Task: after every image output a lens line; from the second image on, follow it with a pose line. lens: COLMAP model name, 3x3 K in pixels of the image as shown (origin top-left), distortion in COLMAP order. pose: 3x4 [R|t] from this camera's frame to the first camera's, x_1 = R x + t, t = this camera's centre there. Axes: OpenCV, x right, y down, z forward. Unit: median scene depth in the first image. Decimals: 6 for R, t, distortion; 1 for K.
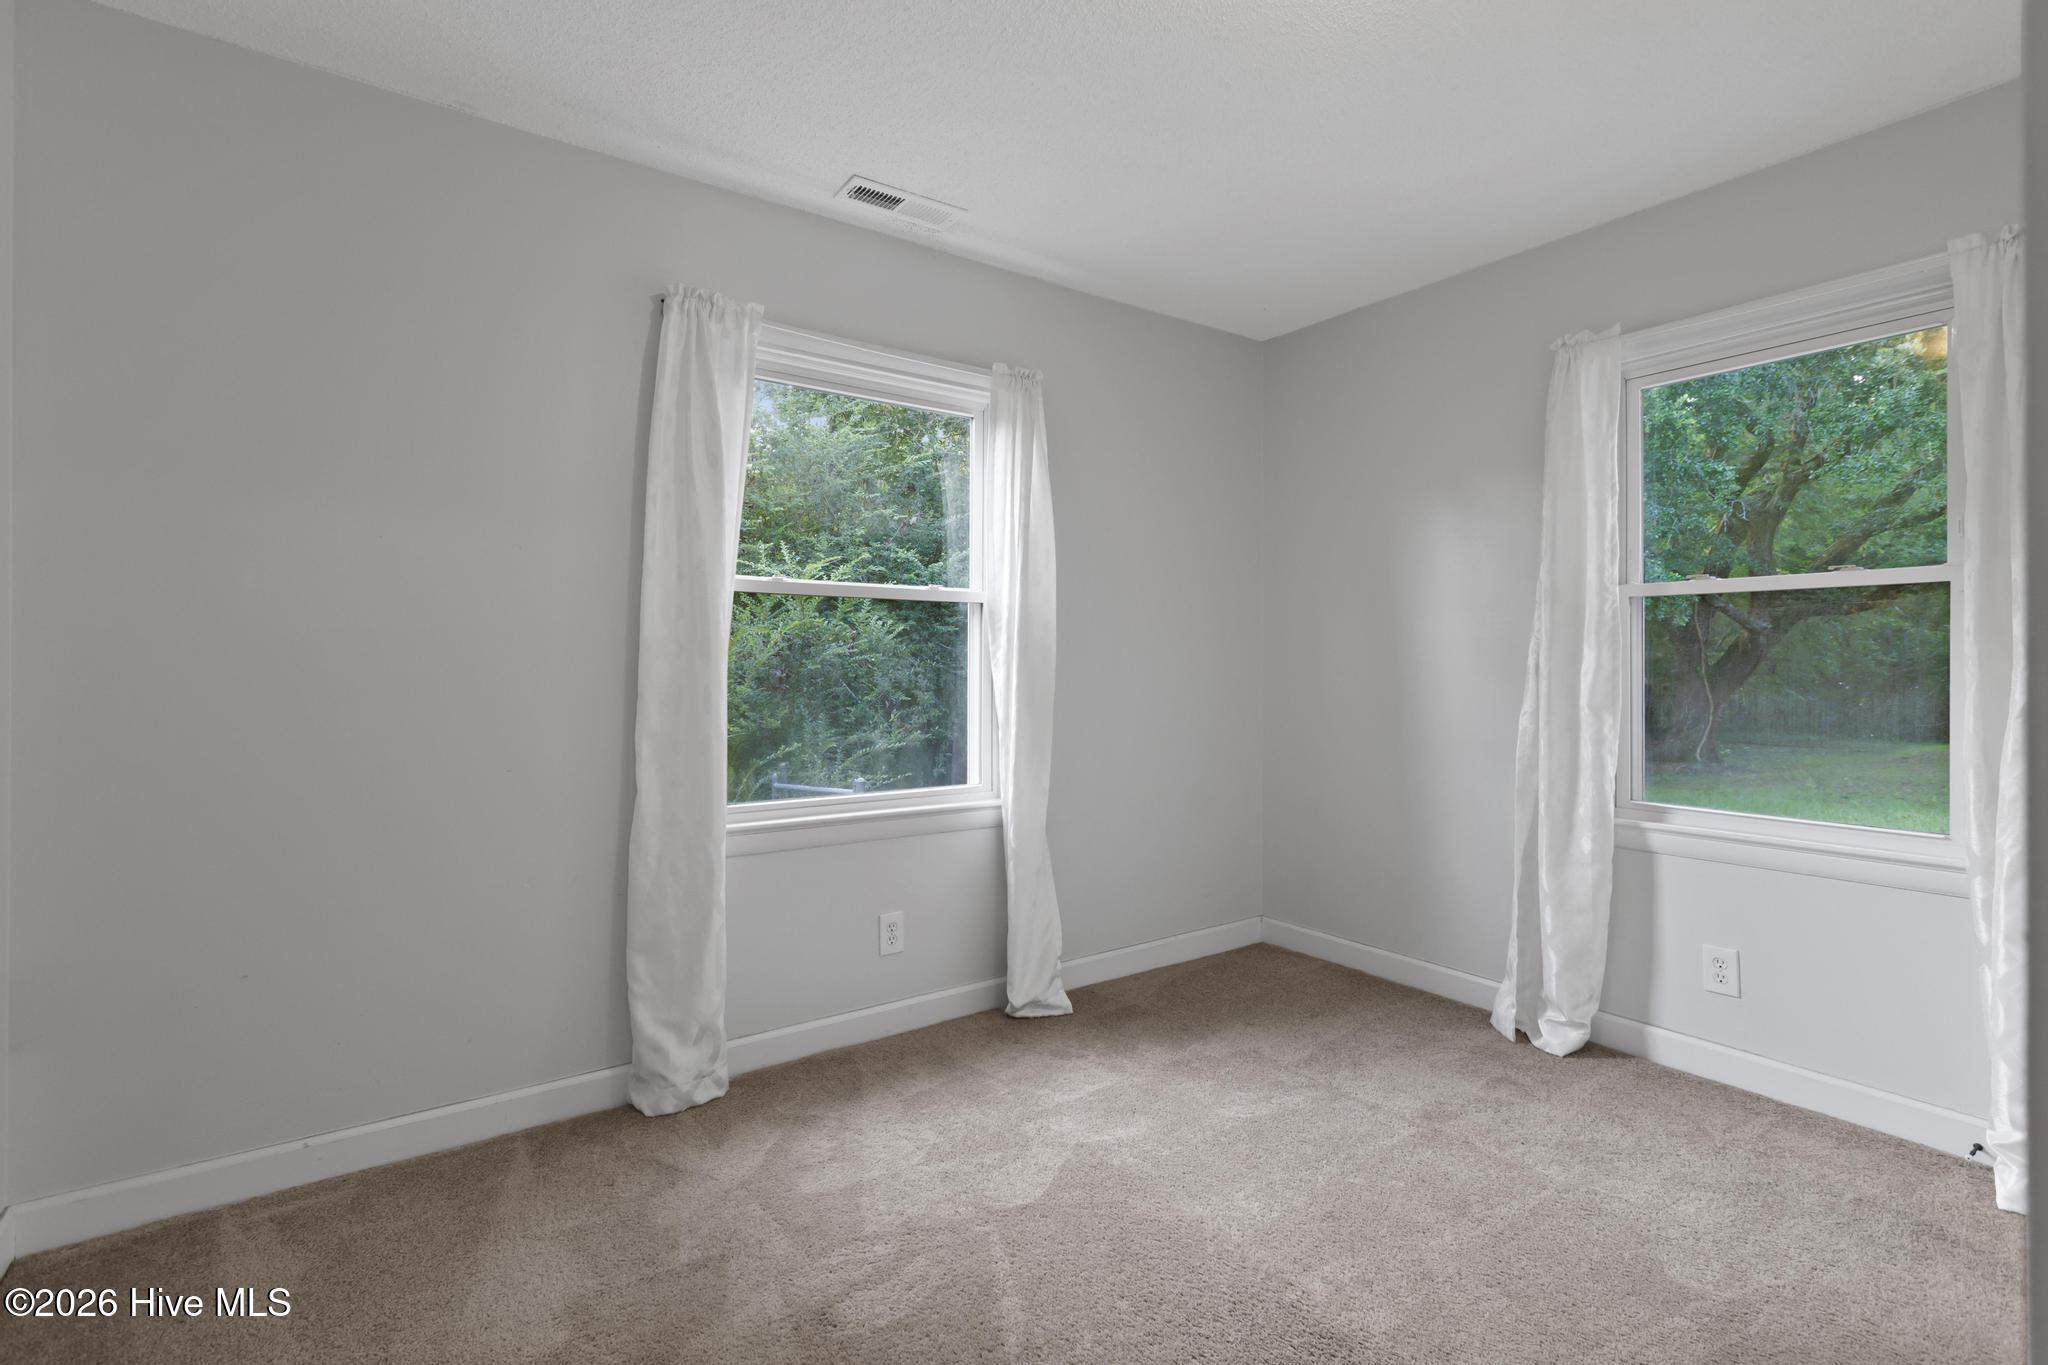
lens RADIAL K [[934.6, 0, 1027.6], [0, 934.6, 670.0], [0, 0, 1]] dist [-0.000673, -0.000417]
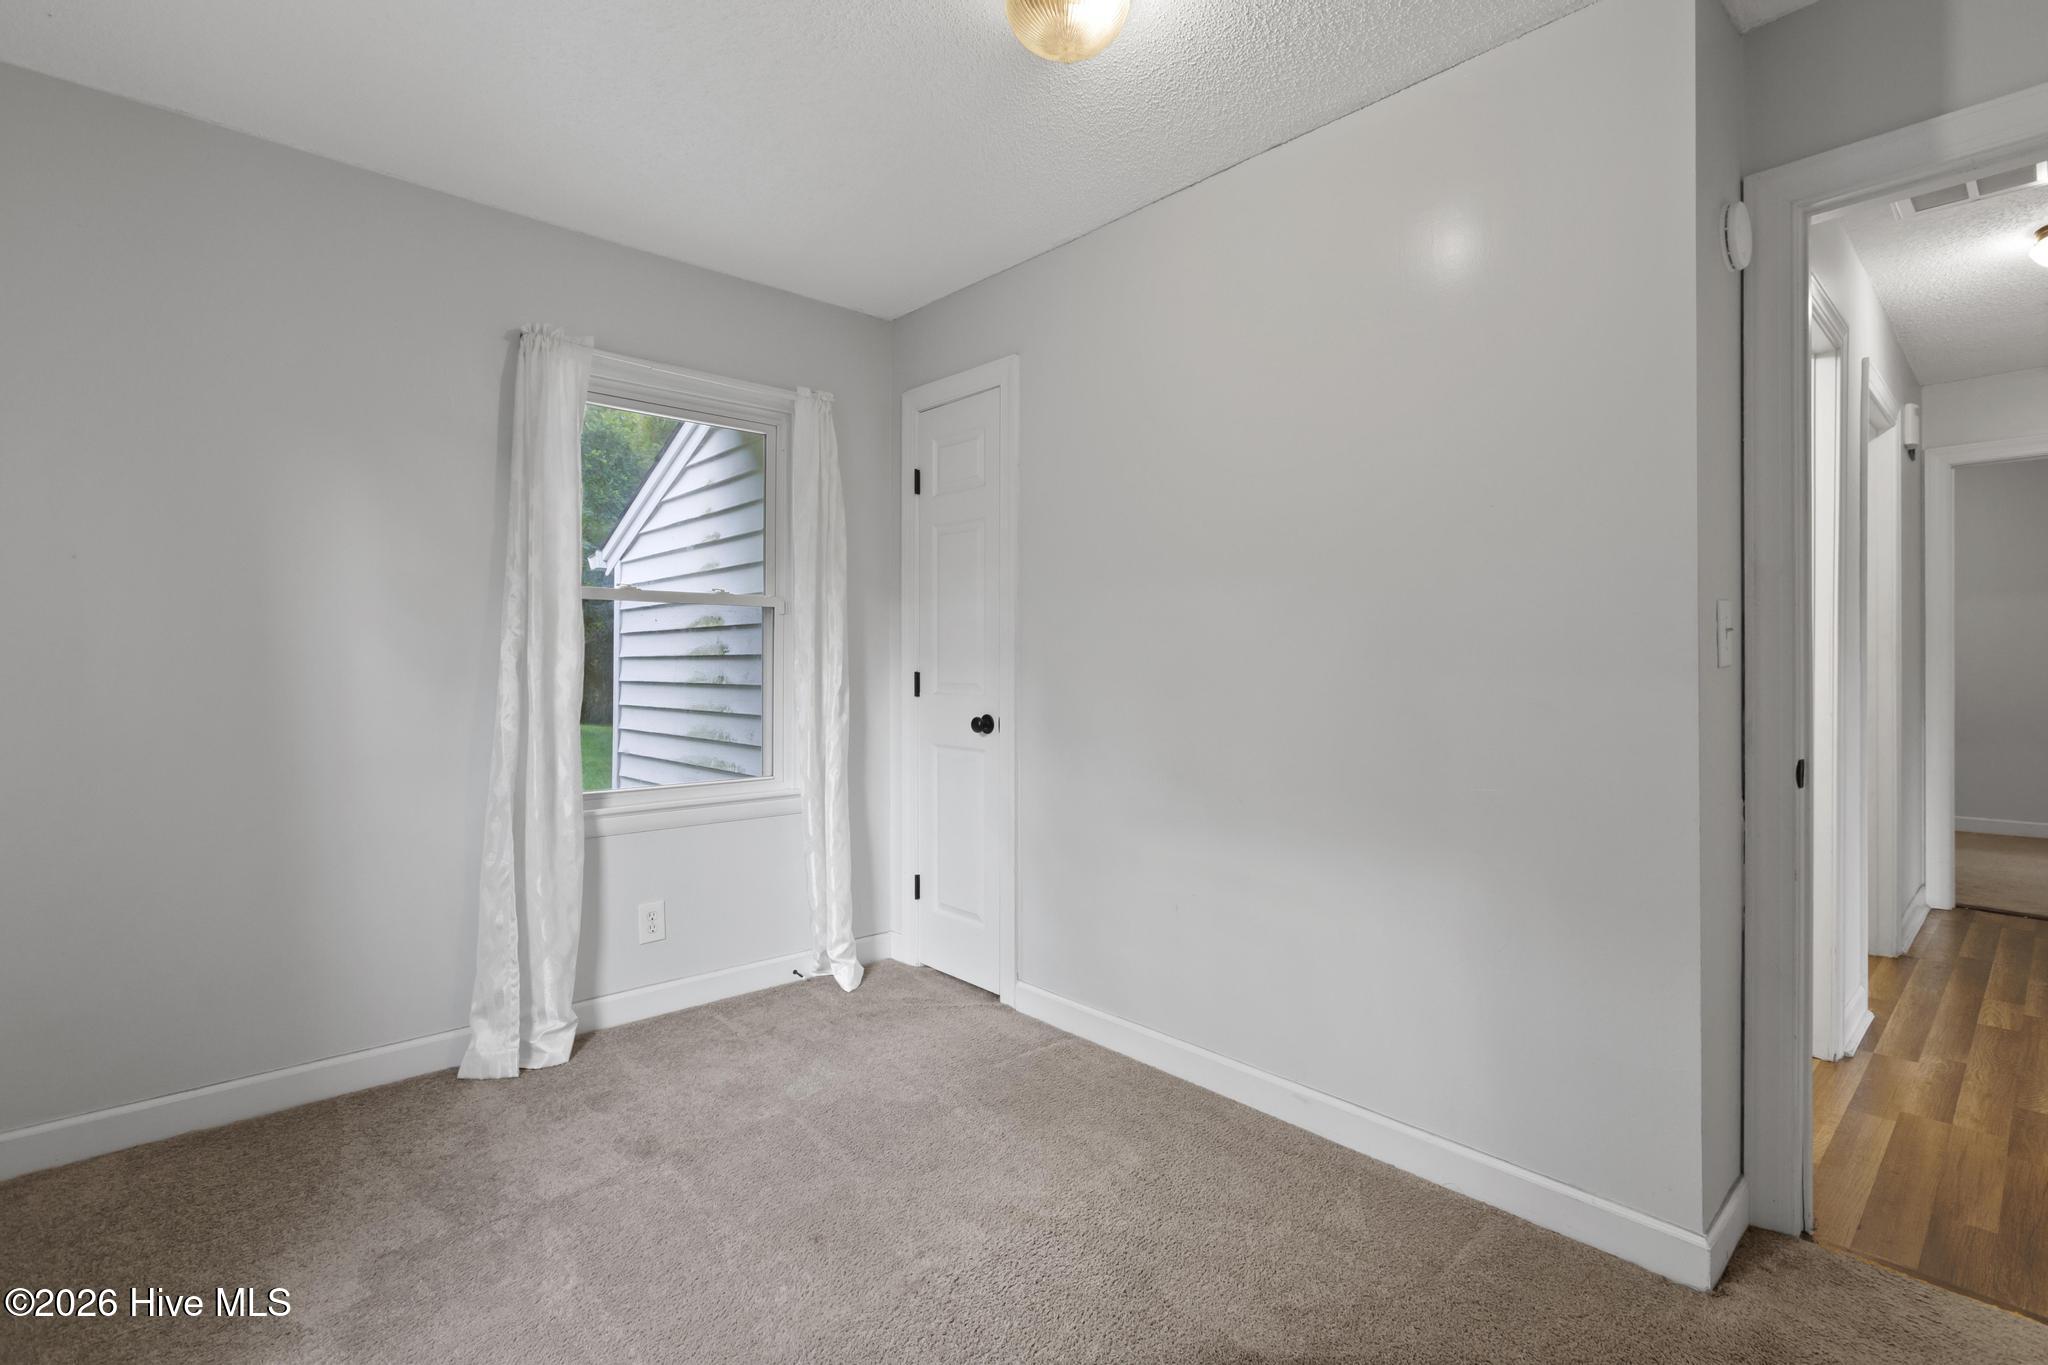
lens RADIAL K [[934.6, 0, 1027.6], [0, 934.6, 670.0], [0, 0, 1]] dist [-0.000673, -0.000417]
pose [[-0.120454, -0.008546, 0.992682, -0.489347], [0.003246, 0.999954, 0.009002, -0.006097], [-0.992714, 0.004306, -0.120421, 0.677478]]
